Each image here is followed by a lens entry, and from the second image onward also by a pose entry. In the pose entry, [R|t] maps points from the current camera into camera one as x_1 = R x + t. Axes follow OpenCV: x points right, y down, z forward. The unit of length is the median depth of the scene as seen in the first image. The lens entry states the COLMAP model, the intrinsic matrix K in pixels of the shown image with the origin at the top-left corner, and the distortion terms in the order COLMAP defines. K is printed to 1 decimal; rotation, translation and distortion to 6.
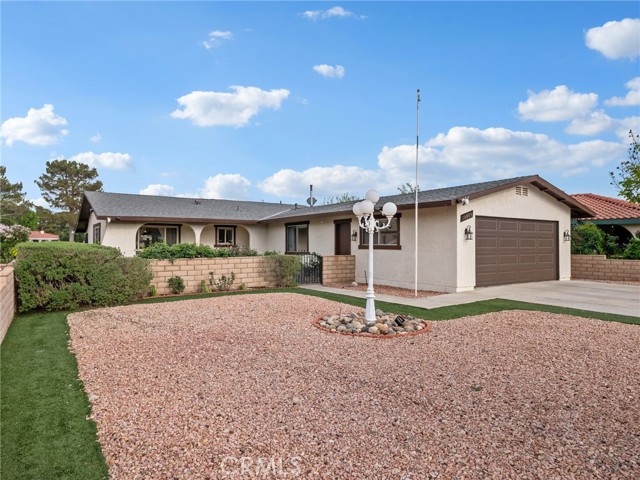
lens RADIAL K [[408.2, 0, 325.7], [0, 408.2, 240.6], [0, 0, 1]] dist [0.000271, 0.000714]
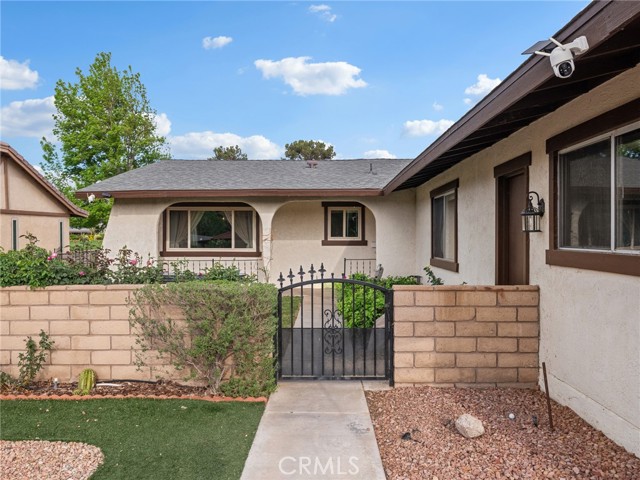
lens RADIAL K [[520.7, 0, 316.9], [0, 520.7, 237.5], [0, 0, 1]] dist [-0.033311, 0.012931]
pose [[0.817436, 0.000687, -0.576019, 0.102466], [0.005772, 0.999939, 0.009384, -0.000391], [0.575990, -0.010995, 0.817382, 0.442238]]
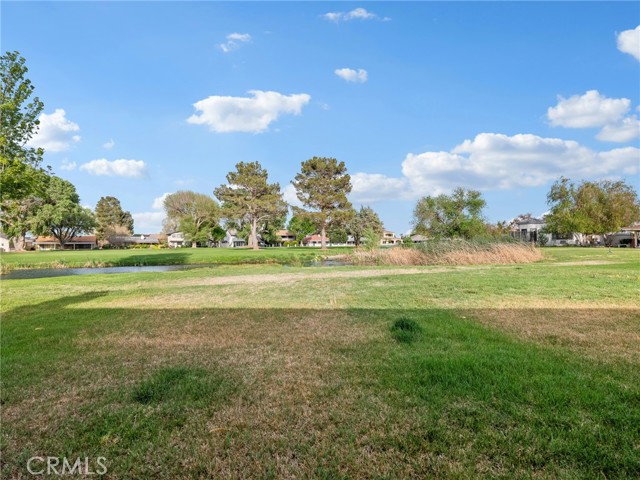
lens RADIAL K [[316.5, 0, 316.1], [0, 316.5, 238.2], [0, 0, 1]] dist [0.005209, 0.001261]
pose [[0.800287, -0.018636, -0.599327, -0.779290], [0.014056, 0.999825, -0.012321, 0.013013], [0.599452, 0.001437, 0.800409, 1.609590]]
